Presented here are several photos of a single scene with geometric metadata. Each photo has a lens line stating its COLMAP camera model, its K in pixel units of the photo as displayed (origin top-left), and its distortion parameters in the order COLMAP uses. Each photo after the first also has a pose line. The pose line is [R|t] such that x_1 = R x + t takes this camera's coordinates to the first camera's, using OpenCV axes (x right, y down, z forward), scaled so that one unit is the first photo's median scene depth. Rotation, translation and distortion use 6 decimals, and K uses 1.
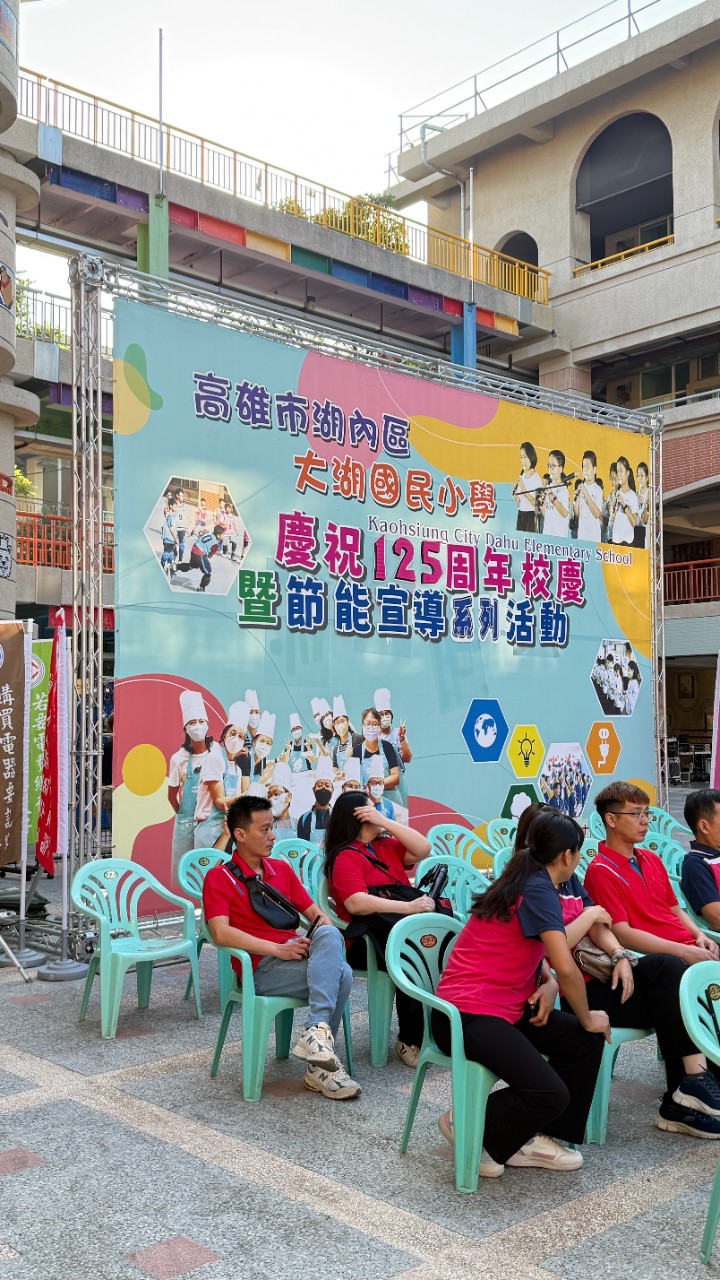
lens RADIAL K [[1204.7, 0, 360.3], [0, 1204.7, 640.4], [0, 0, 1]] dist [0.160782, 0.000000]
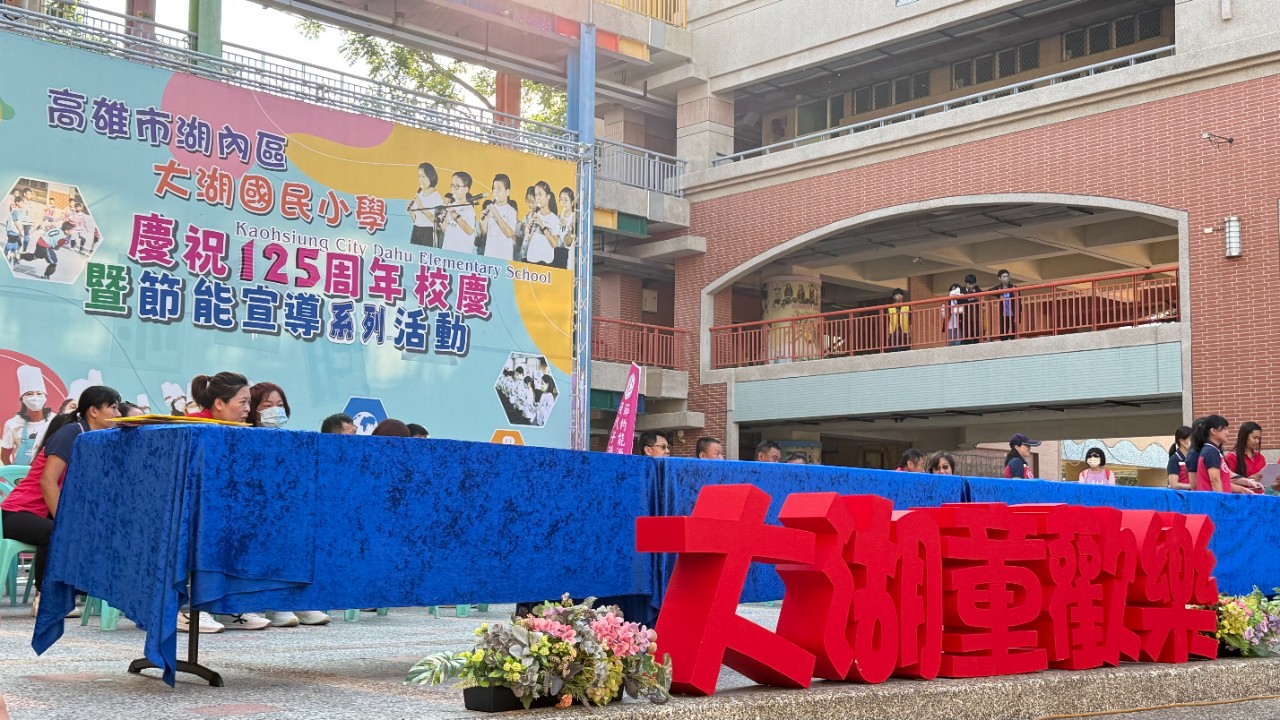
lens RADIAL K [[1566.9, 0, 640.0], [0, 1566.9, 361.1], [0, 0, 1]] dist [0.141306, 0.000000]
pose [[0.999807, 0.019636, 0.001037, 0.335337], [-0.019557, 0.998490, -0.051326, 0.080585], [-0.002044, 0.051296, 0.998681, -0.386085]]
